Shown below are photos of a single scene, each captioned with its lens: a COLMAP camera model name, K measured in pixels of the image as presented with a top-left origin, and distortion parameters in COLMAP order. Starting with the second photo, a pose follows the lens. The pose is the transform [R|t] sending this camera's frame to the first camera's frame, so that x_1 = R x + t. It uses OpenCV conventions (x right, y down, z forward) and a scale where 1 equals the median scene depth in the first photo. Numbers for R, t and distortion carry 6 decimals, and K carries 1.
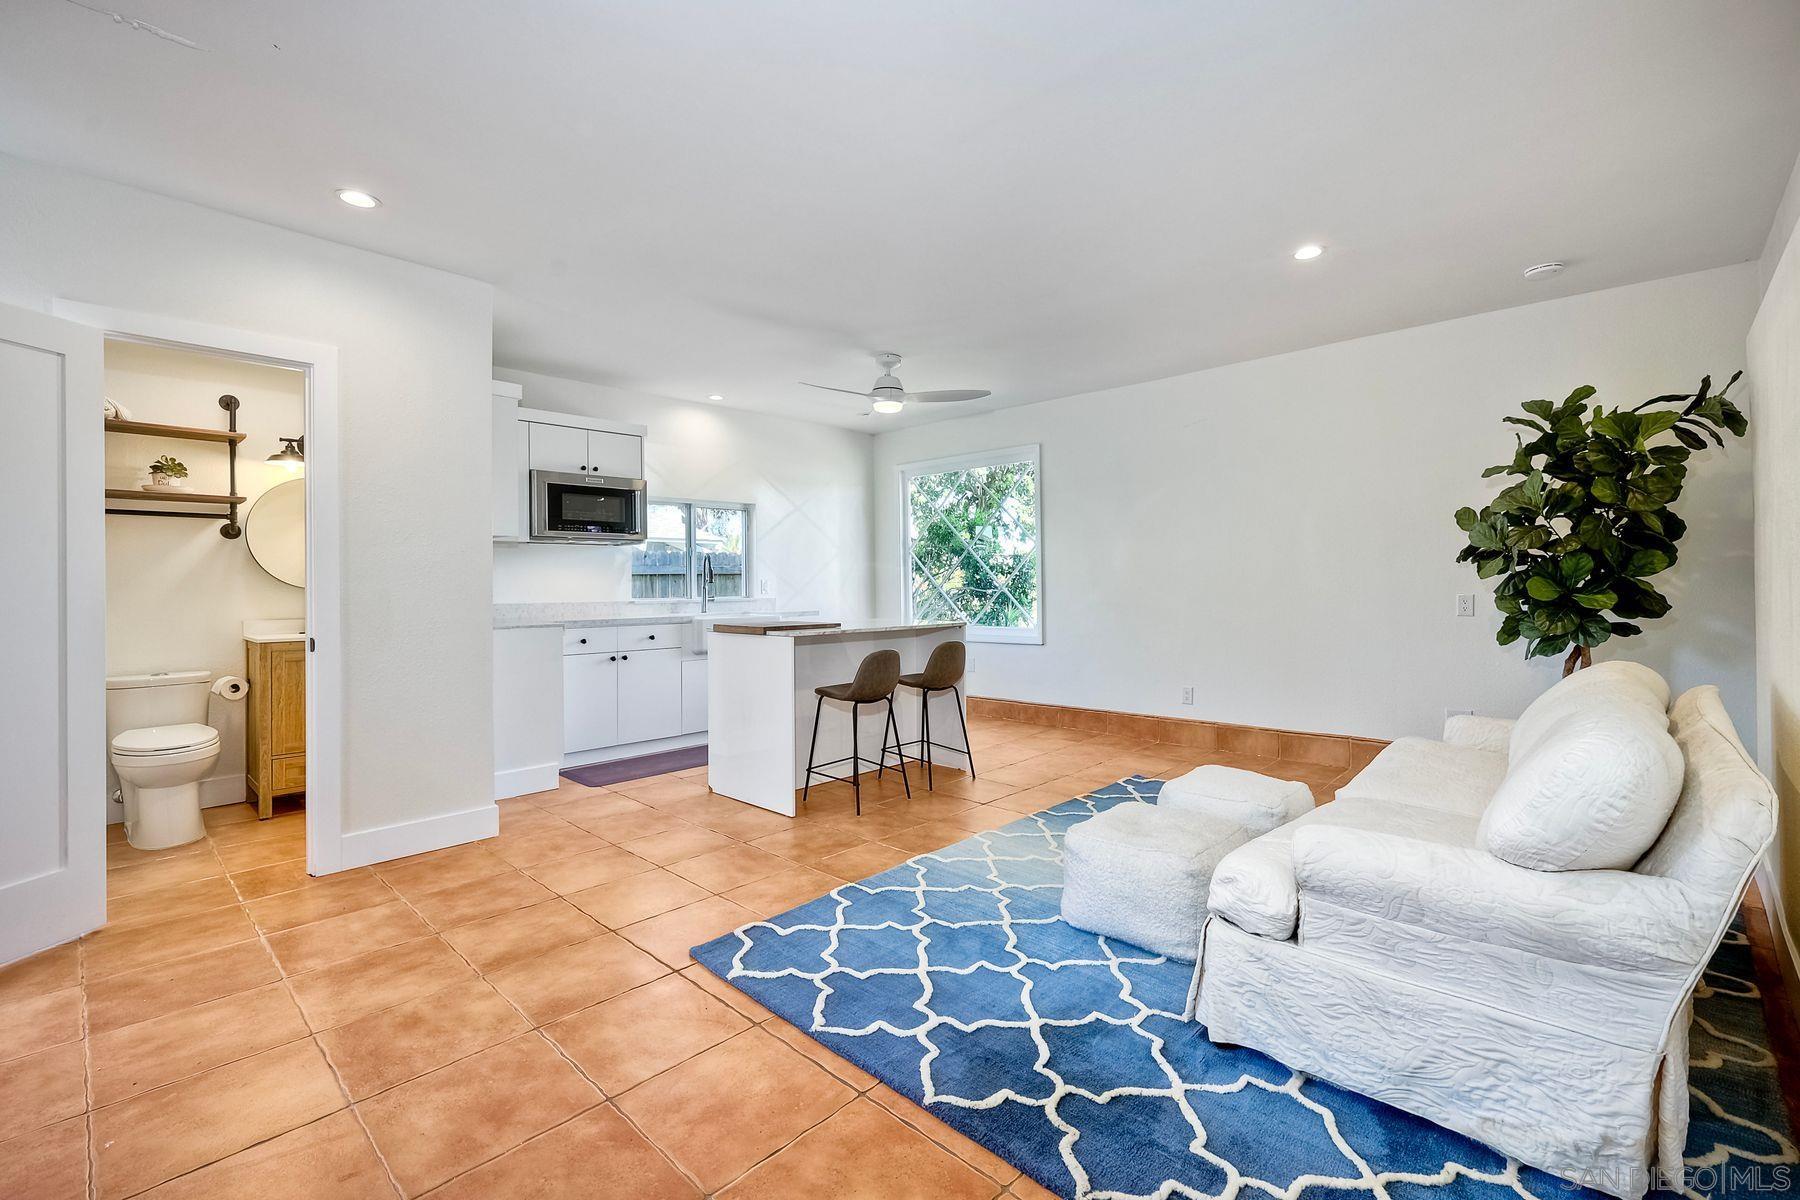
lens RADIAL K [[798.6, 0, 906.9], [0, 798.6, 587.9], [0, 0, 1]] dist [0.006431, -0.000018]
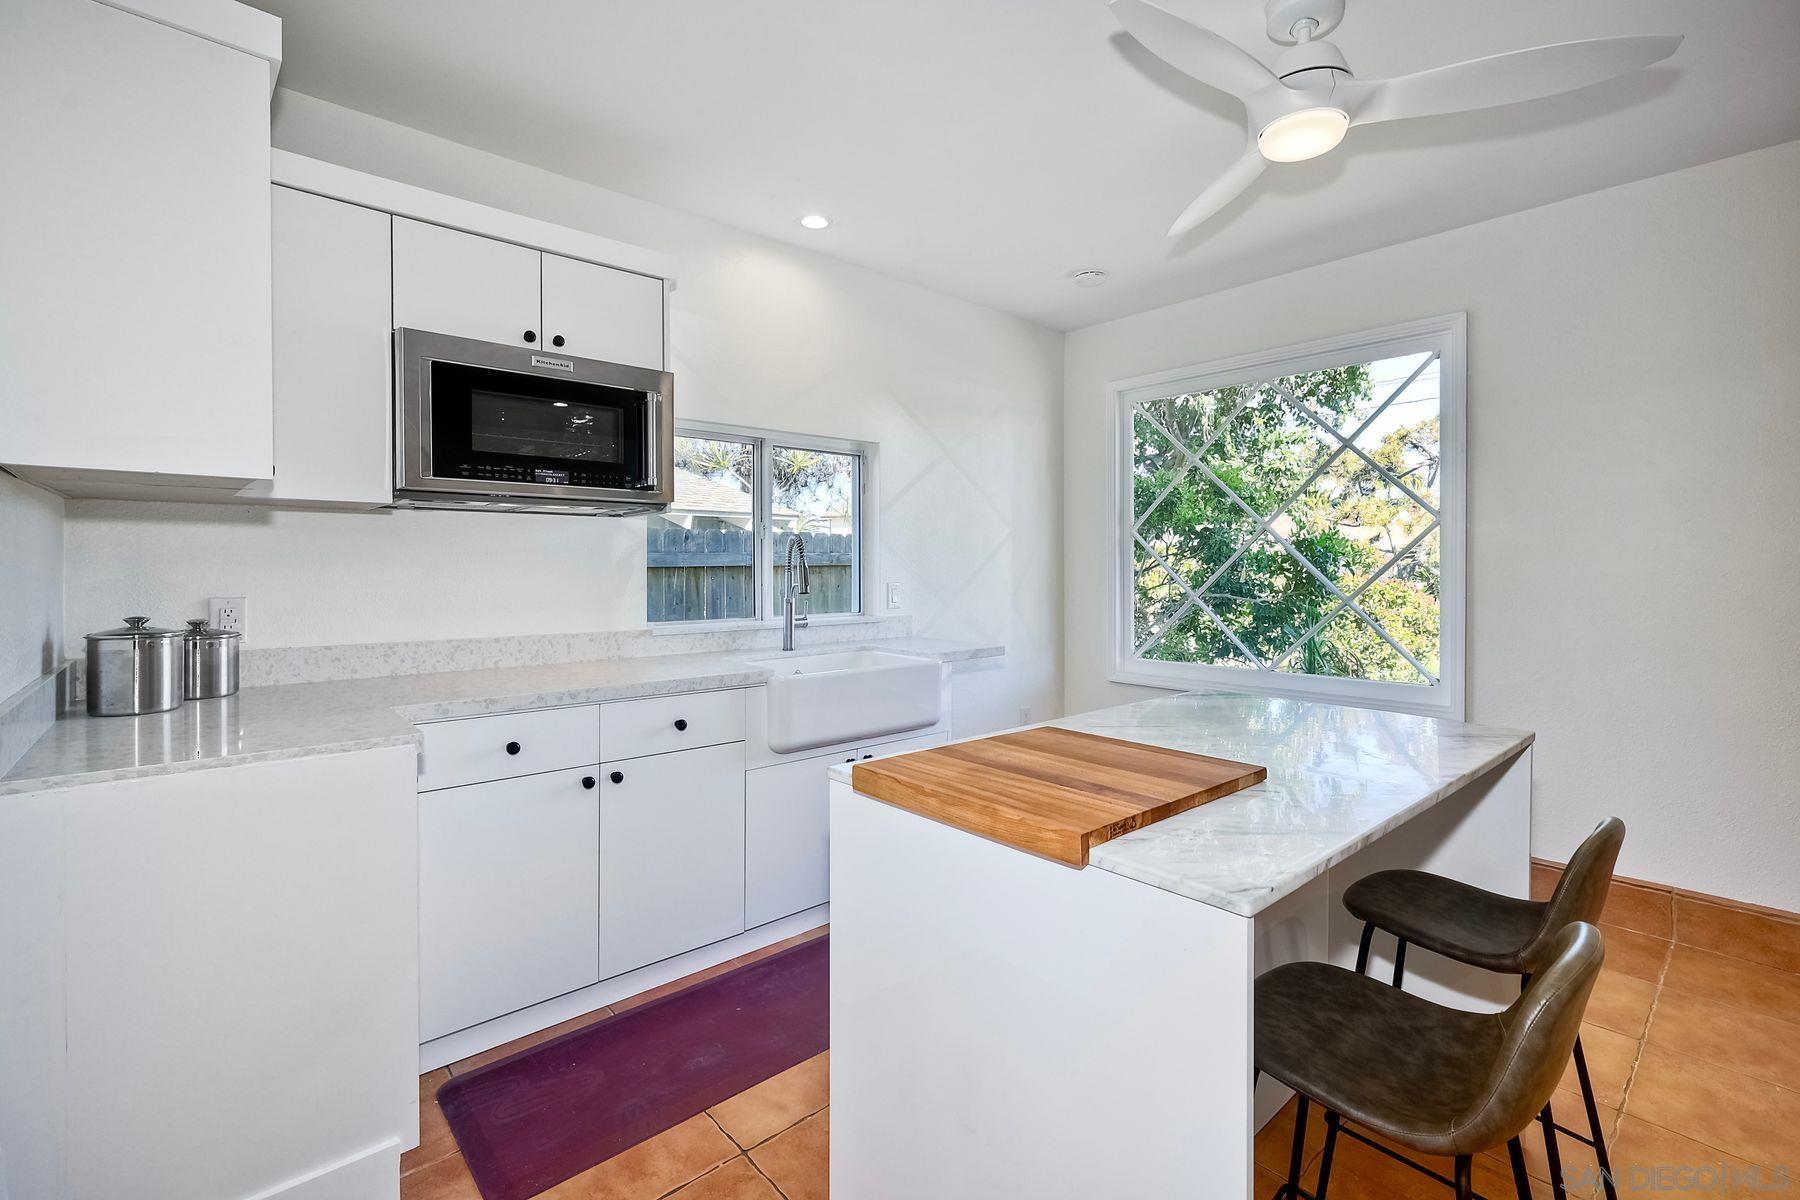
lens RADIAL K [[798.6, 0, 892.1], [0, 798.6, 581.0], [0, 0, 1]] dist [0.006431, -0.000018]
pose [[0.996260, 0.010628, -0.085747, -0.153955], [-0.009355, 0.999840, 0.015229, -0.022766], [0.085895, -0.014370, 0.996201, 0.530666]]
